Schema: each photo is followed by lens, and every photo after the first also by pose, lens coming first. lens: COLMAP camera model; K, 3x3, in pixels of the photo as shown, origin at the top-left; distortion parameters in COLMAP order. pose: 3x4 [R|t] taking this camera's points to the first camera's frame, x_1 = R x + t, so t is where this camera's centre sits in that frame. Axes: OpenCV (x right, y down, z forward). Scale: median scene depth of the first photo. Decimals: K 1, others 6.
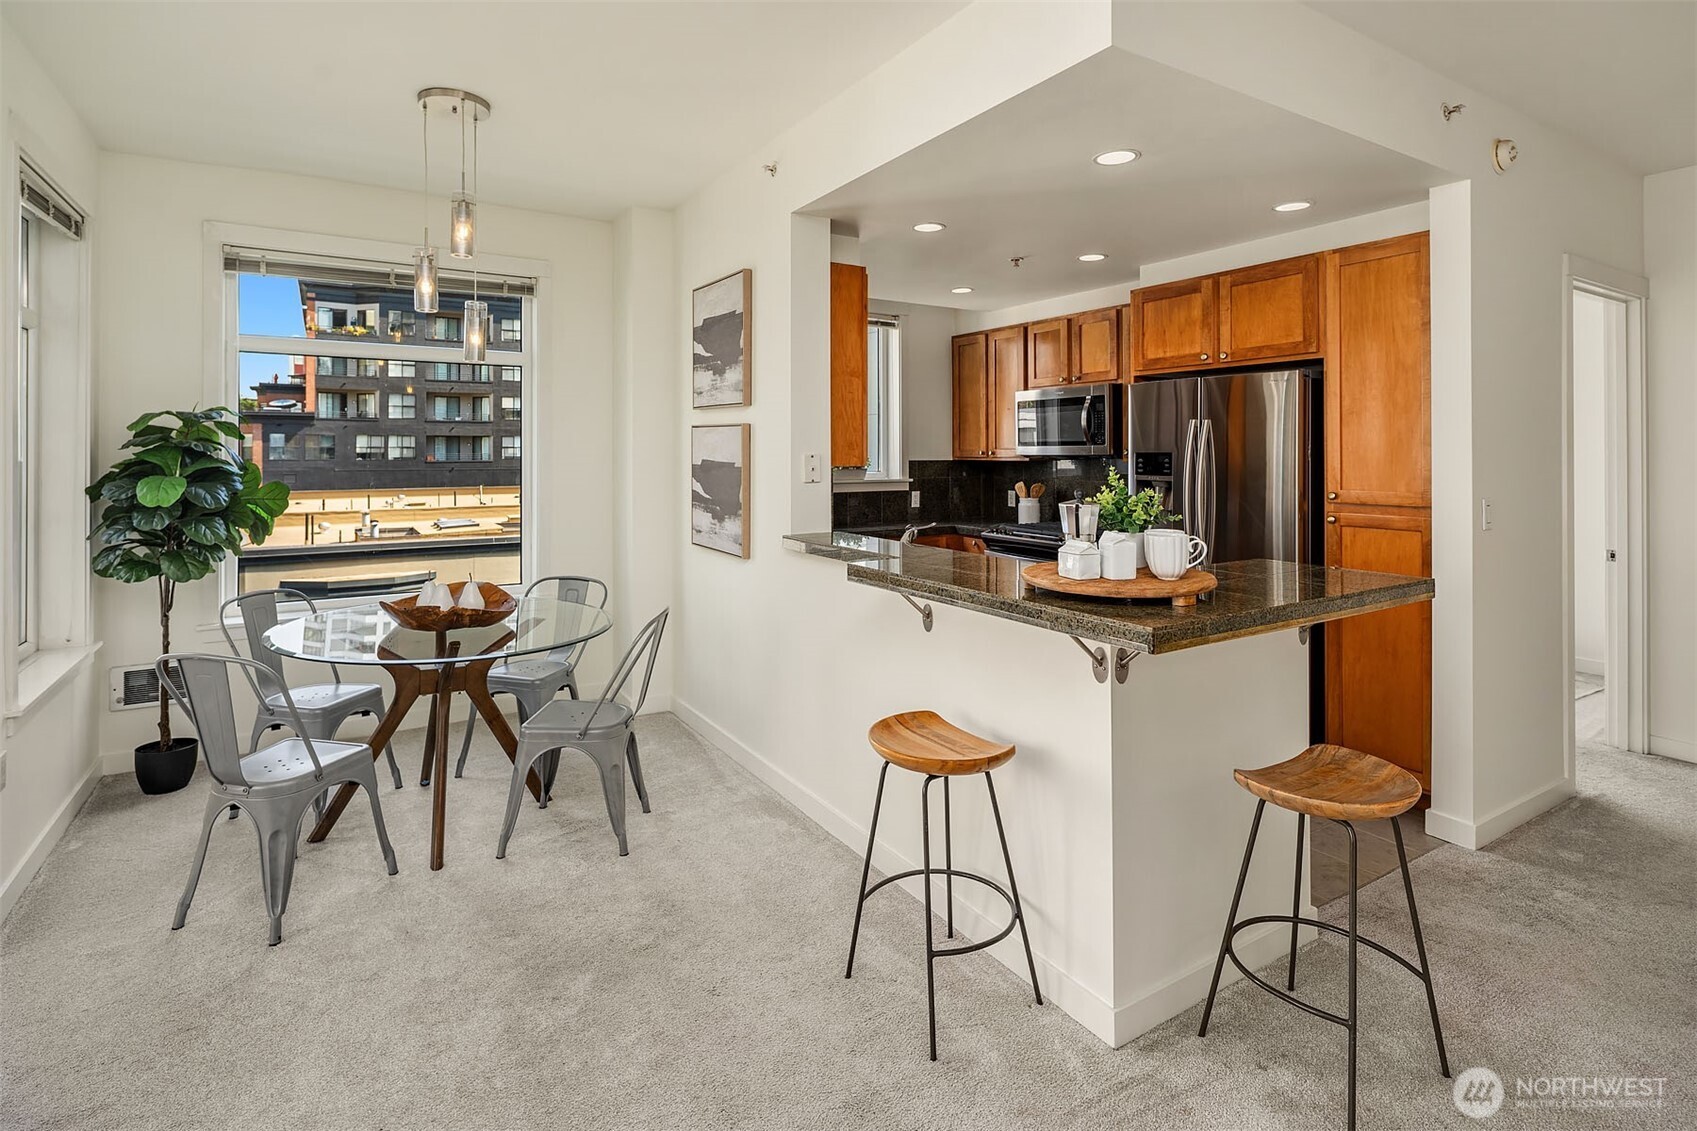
lens RADIAL K [[832.4, 0, 834.7], [0, 832.4, 449.6], [0, 0, 1]] dist [-0.000084, -0.001457]
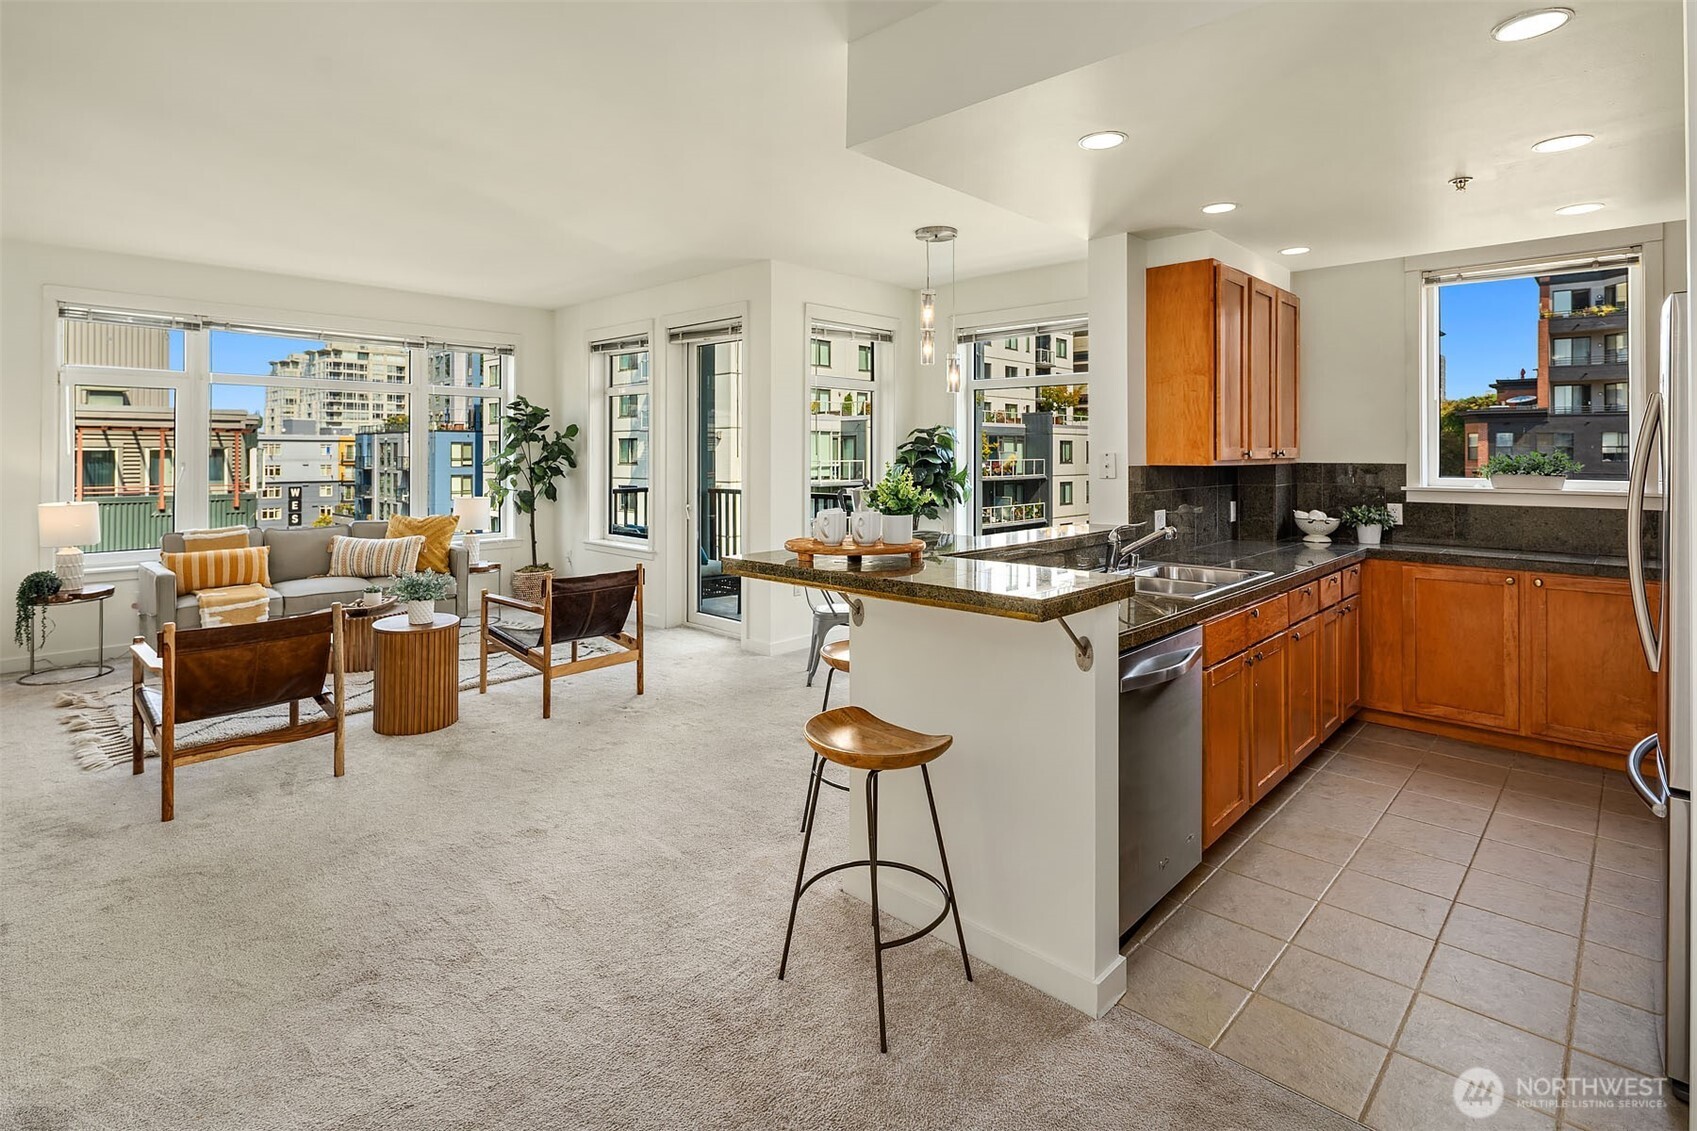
lens RADIAL K [[832.4, 0, 834.7], [0, 832.4, 449.6], [0, 0, 1]] dist [-0.000084, -0.001457]
pose [[0.252033, -0.001514, -0.967717, 0.667241], [0.001365, 0.999998, -0.001209, 0.001767], [0.967718, -0.001016, 0.252035, 0.258781]]
